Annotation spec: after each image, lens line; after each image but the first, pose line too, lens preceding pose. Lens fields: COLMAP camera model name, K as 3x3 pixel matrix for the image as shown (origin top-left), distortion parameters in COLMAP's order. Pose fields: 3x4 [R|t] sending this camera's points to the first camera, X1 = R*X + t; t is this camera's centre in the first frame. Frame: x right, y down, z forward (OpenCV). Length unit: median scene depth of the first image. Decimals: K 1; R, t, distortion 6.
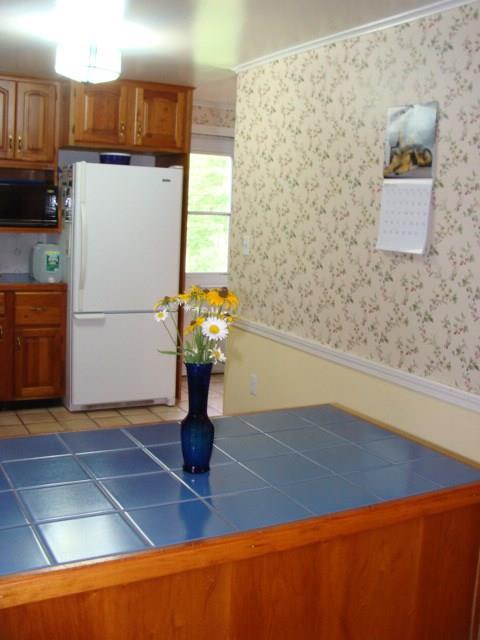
lens RADIAL K [[701.9, 0, 240.0], [0, 701.9, 320.0], [0, 0, 1]] dist [-0.173557, 0.183137]
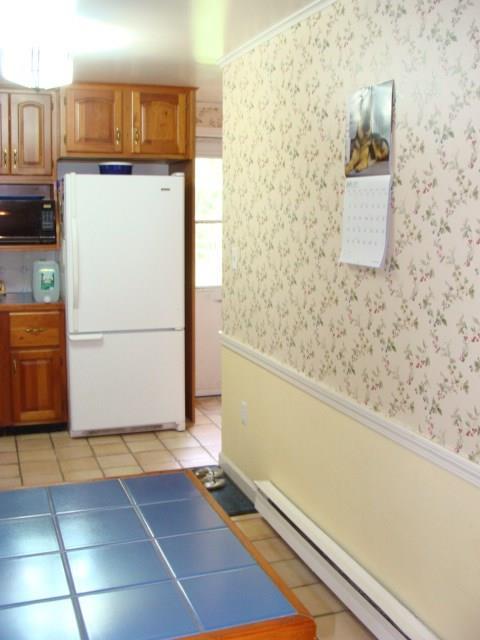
lens RADIAL K [[701.9, 0, 240.0], [0, 701.9, 320.0], [0, 0, 1]] dist [-0.173557, 0.183137]
pose [[0.988548, -0.016782, -0.149971, 0.145886], [0.015936, 0.999850, -0.006838, -0.020632], [0.150063, 0.004369, 0.988667, 0.110178]]
